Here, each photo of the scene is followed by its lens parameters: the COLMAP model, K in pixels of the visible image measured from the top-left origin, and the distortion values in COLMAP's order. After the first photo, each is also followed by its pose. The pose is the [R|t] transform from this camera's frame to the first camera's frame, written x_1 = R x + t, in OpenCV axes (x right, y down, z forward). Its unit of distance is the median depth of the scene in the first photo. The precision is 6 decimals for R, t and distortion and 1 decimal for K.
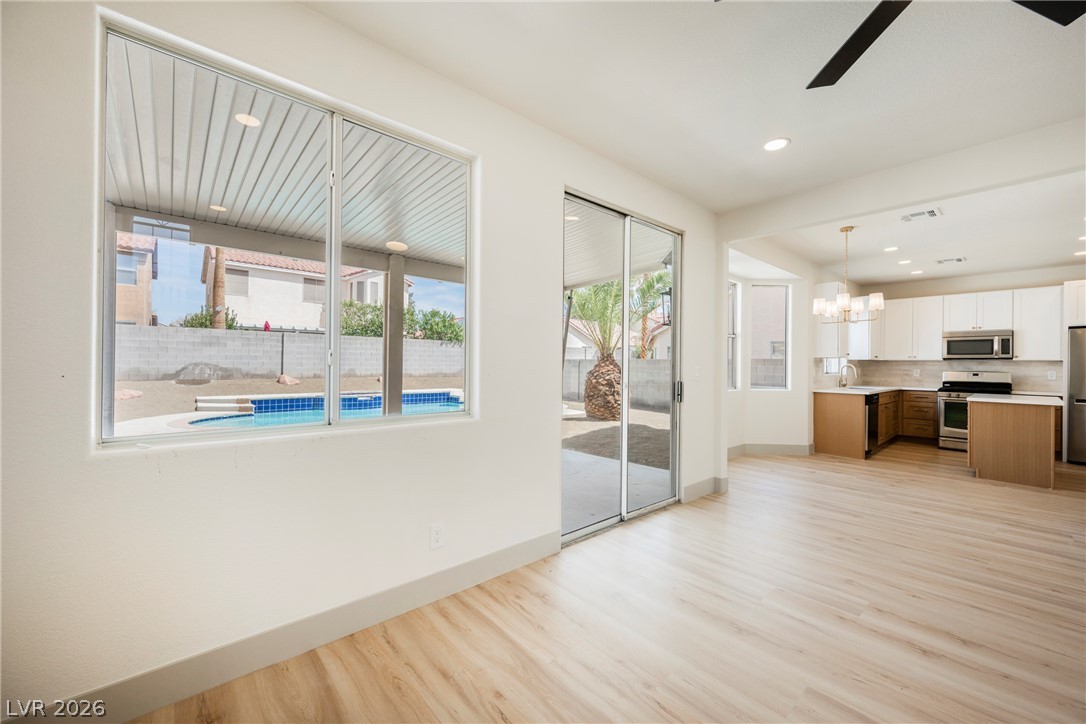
lens RADIAL K [[424.1, 0, 544.5], [0, 424.1, 361.8], [0, 0, 1]] dist [-0.001132, 0.000376]
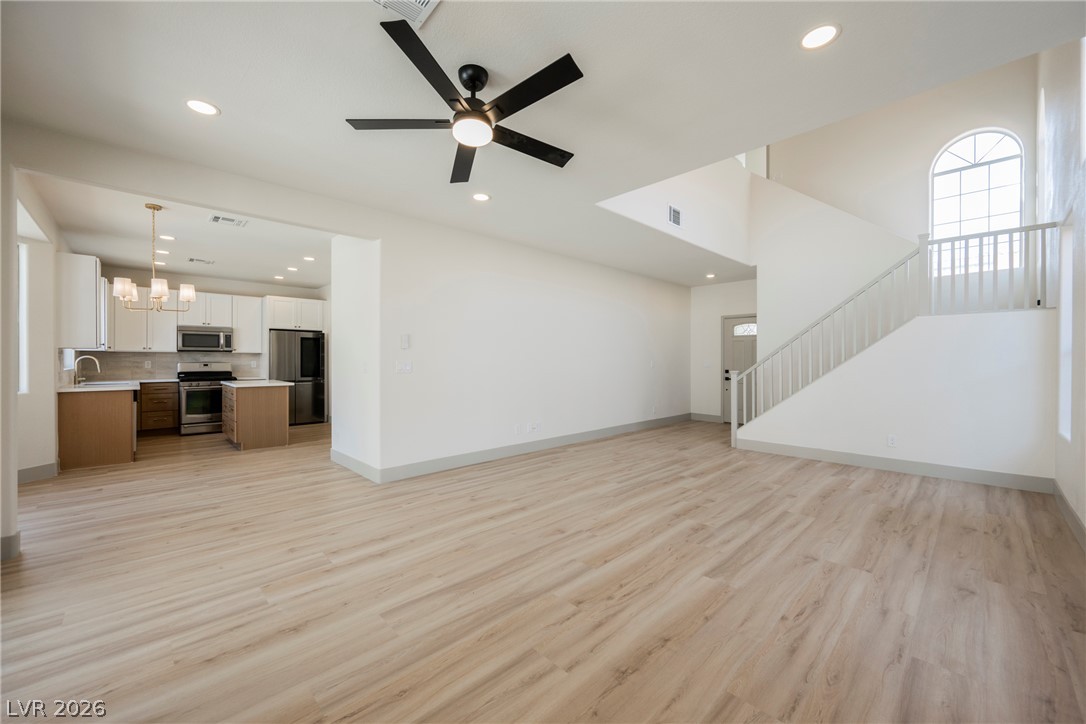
lens RADIAL K [[424.1, 0, 548.4], [0, 424.1, 359.8], [0, 0, 1]] dist [-0.001132, 0.000376]
pose [[-0.052765, -0.010437, 0.998552, -0.168753], [-0.007148, 0.999924, 0.010073, -0.001926], [-0.998581, -0.006606, -0.052835, 0.145283]]
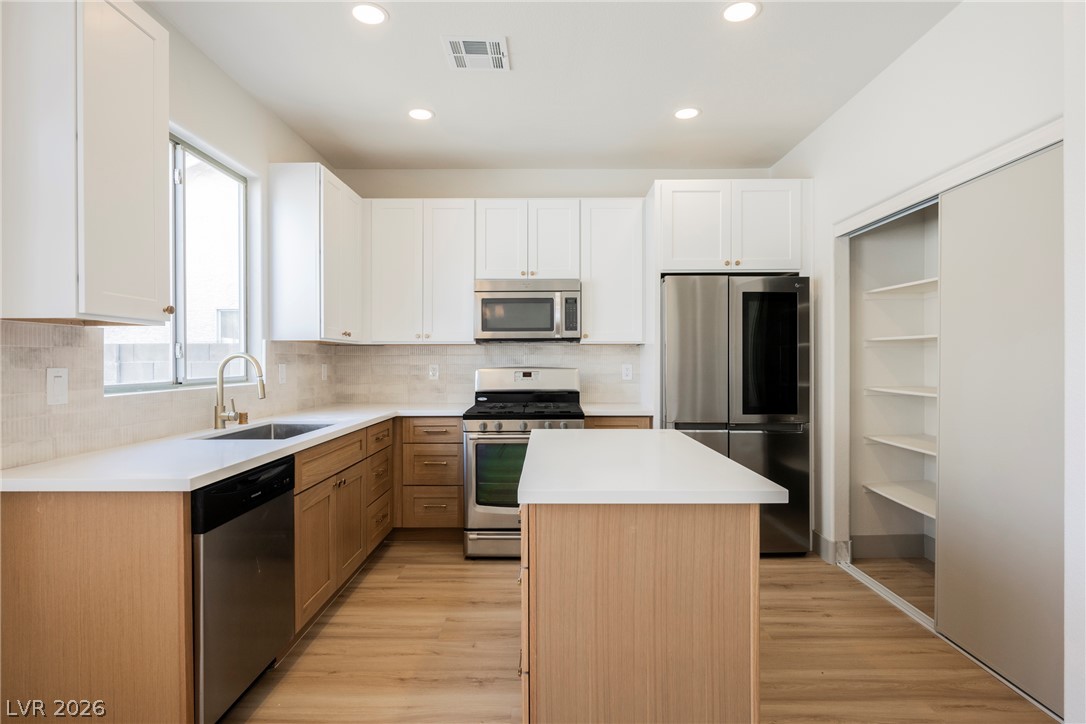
lens RADIAL K [[558.7, 0, 541.9], [0, 558.7, 361.7], [0, 0, 1]] dist [-0.004221, 0.002510]
pose [[0.668419, -0.013814, 0.743657, 0.586268], [0.005550, 0.999892, 0.013585, 0.008199], [-0.743764, -0.004953, 0.668424, 0.591883]]
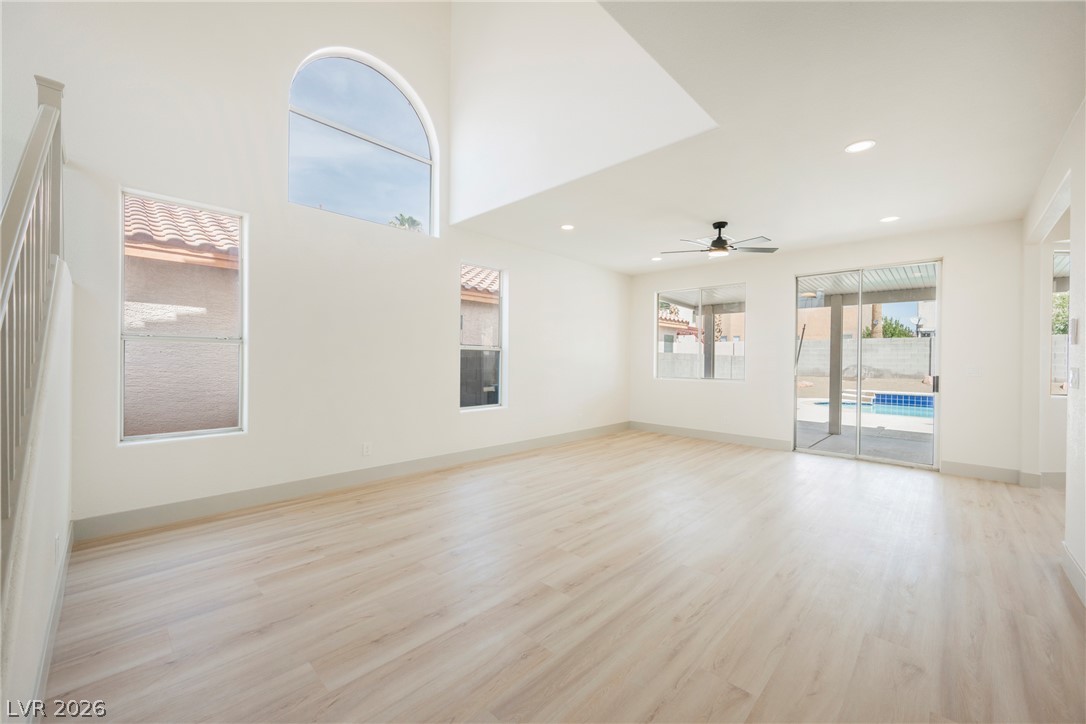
lens RADIAL K [[424.1, 0, 546.8], [0, 424.1, 359.4], [0, 0, 1]] dist [-0.001132, 0.000376]
pose [[0.082707, -0.011689, -0.996505, 0.861881], [-0.002943, 0.999924, -0.011973, 0.008389], [0.996570, 0.003923, 0.082666, -0.158161]]
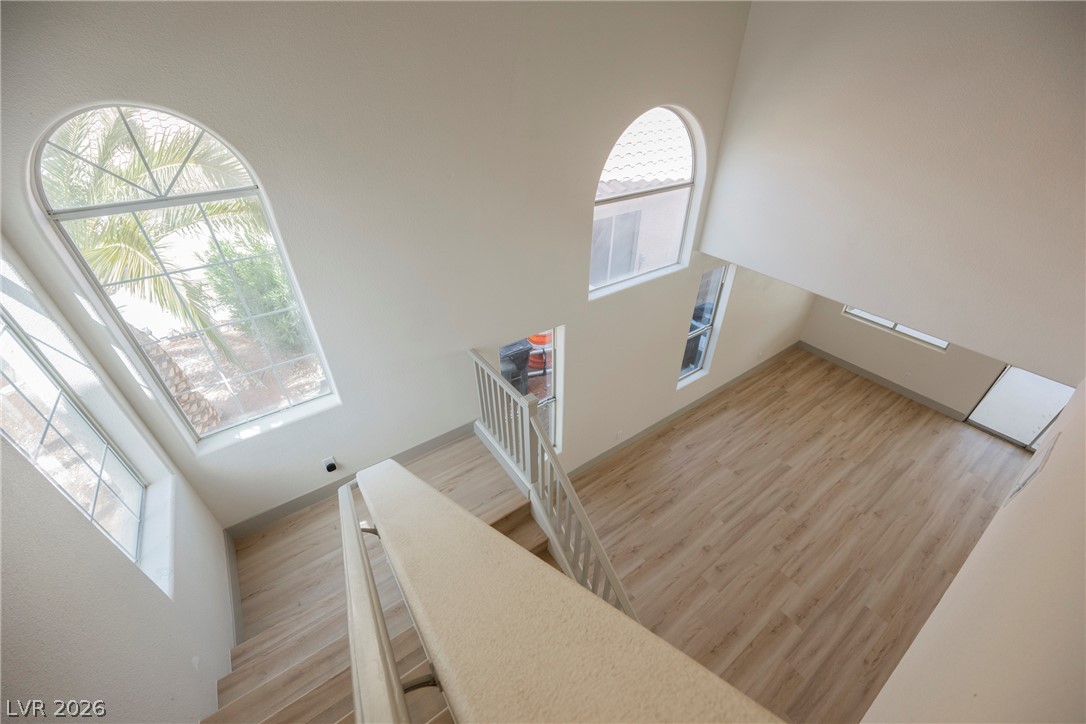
lens RADIAL K [[424.1, 0, 542.4], [0, 424.1, 363.2], [0, 0, 1]] dist [-0.001132, 0.000376]
pose [[-0.114530, 0.568583, -0.814614, 0.859369], [0.009837, 0.820619, 0.571391, -0.503116], [0.993371, 0.057428, -0.099579, -0.458702]]
